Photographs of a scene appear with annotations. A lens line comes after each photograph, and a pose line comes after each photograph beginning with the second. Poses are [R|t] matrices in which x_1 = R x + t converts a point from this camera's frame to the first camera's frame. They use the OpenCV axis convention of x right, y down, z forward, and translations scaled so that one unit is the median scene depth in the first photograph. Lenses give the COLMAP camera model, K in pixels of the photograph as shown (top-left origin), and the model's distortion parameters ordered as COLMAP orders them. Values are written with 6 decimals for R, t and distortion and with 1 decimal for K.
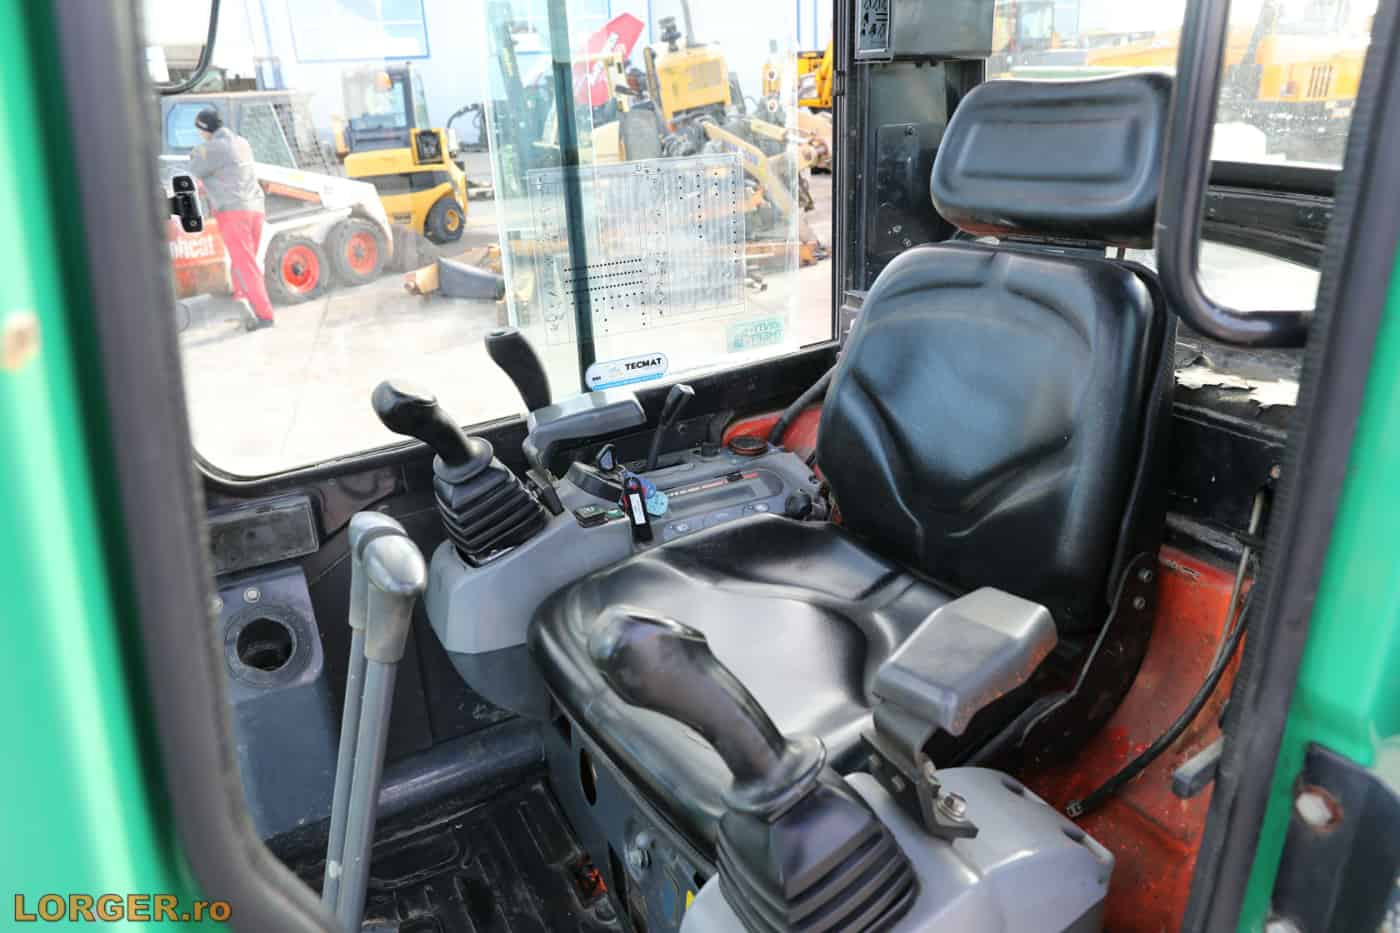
lens RADIAL K [[964.2, 0, 697.2], [0, 964.2, 458.6], [0, 0, 1]] dist [-0.061624, 0.059137]
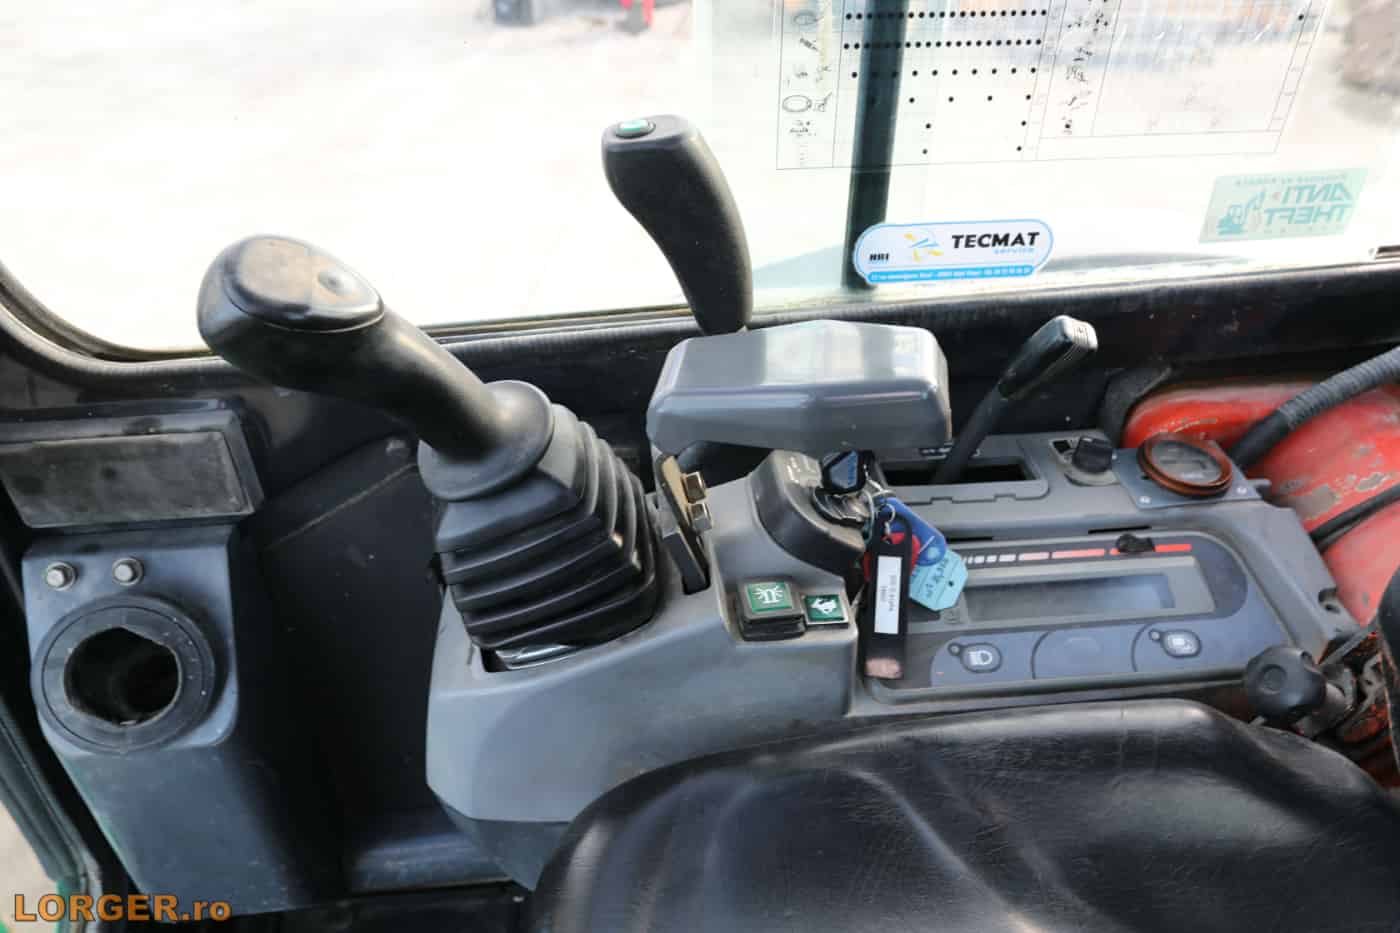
lens RADIAL K [[964.2, 0, 697.2], [0, 964.2, 458.6], [0, 0, 1]] dist [-0.061624, 0.059137]
pose [[0.922345, 0.257503, -0.288048, -0.031008], [-0.175827, 0.943603, 0.280533, -0.107238], [0.344041, -0.208101, 0.915603, 0.558809]]
